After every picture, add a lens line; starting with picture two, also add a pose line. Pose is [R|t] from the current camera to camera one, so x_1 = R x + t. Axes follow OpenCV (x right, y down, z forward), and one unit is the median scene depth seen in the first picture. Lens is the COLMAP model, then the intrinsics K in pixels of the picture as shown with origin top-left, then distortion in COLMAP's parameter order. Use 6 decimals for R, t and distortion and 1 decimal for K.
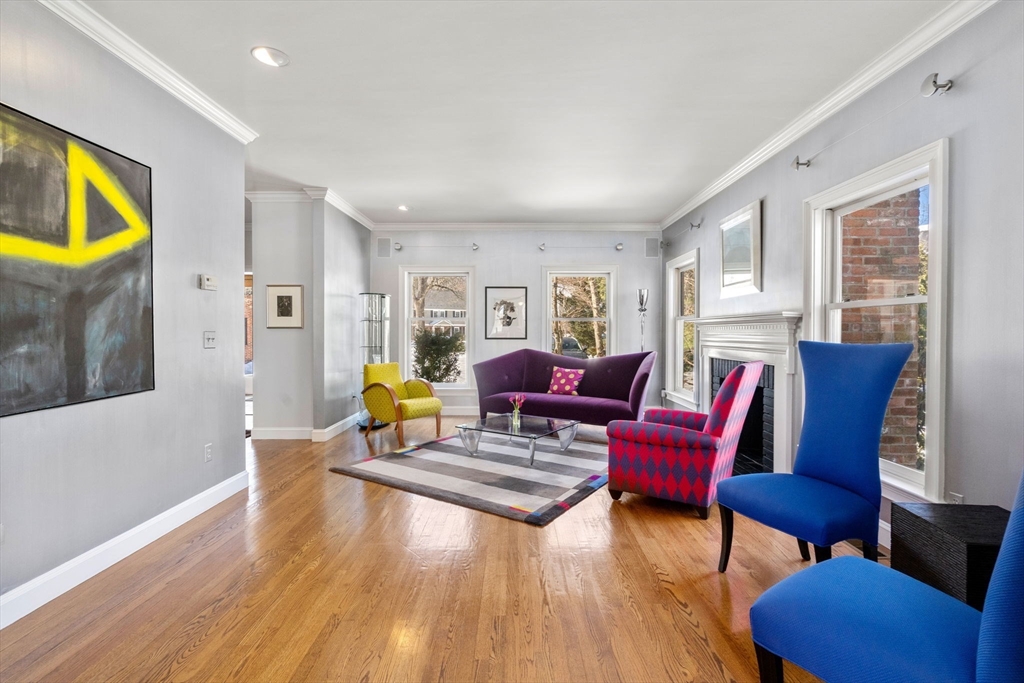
lens RADIAL K [[488.9, 0, 520.1], [0, 488.9, 333.1], [0, 0, 1]] dist [-0.001618, 0.000342]
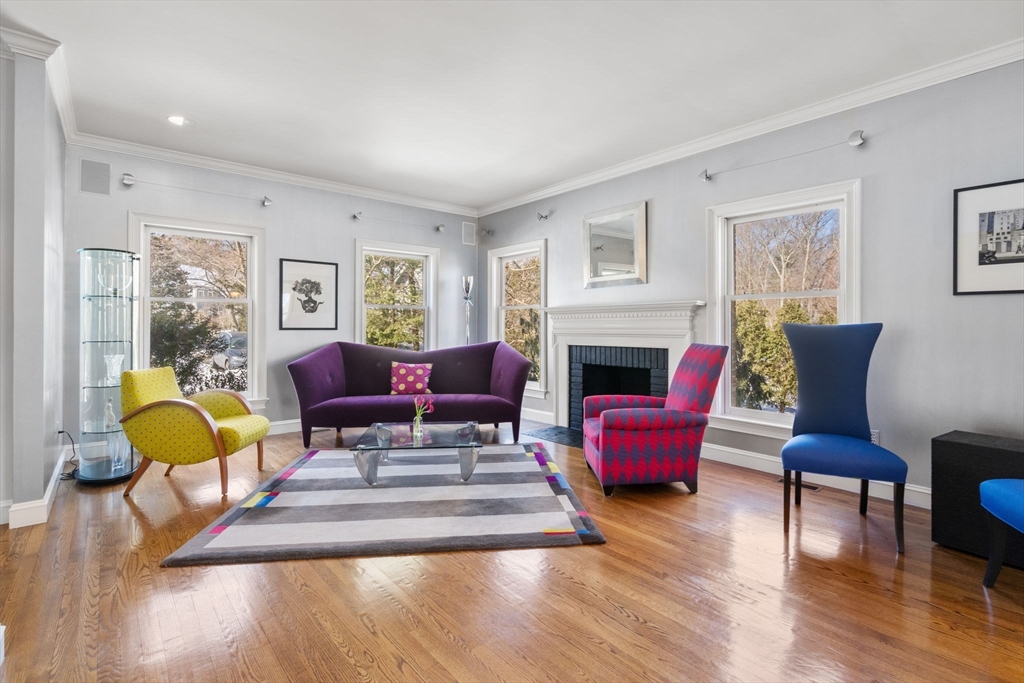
lens RADIAL K [[488.9, 0, 520.1], [0, 488.9, 333.1], [0, 0, 1]] dist [-0.001618, 0.000342]
pose [[0.756460, -0.007413, 0.653998, -0.322792], [0.000788, 0.999945, 0.010422, 0.011459], [-0.654039, -0.007368, 0.756425, 0.239795]]
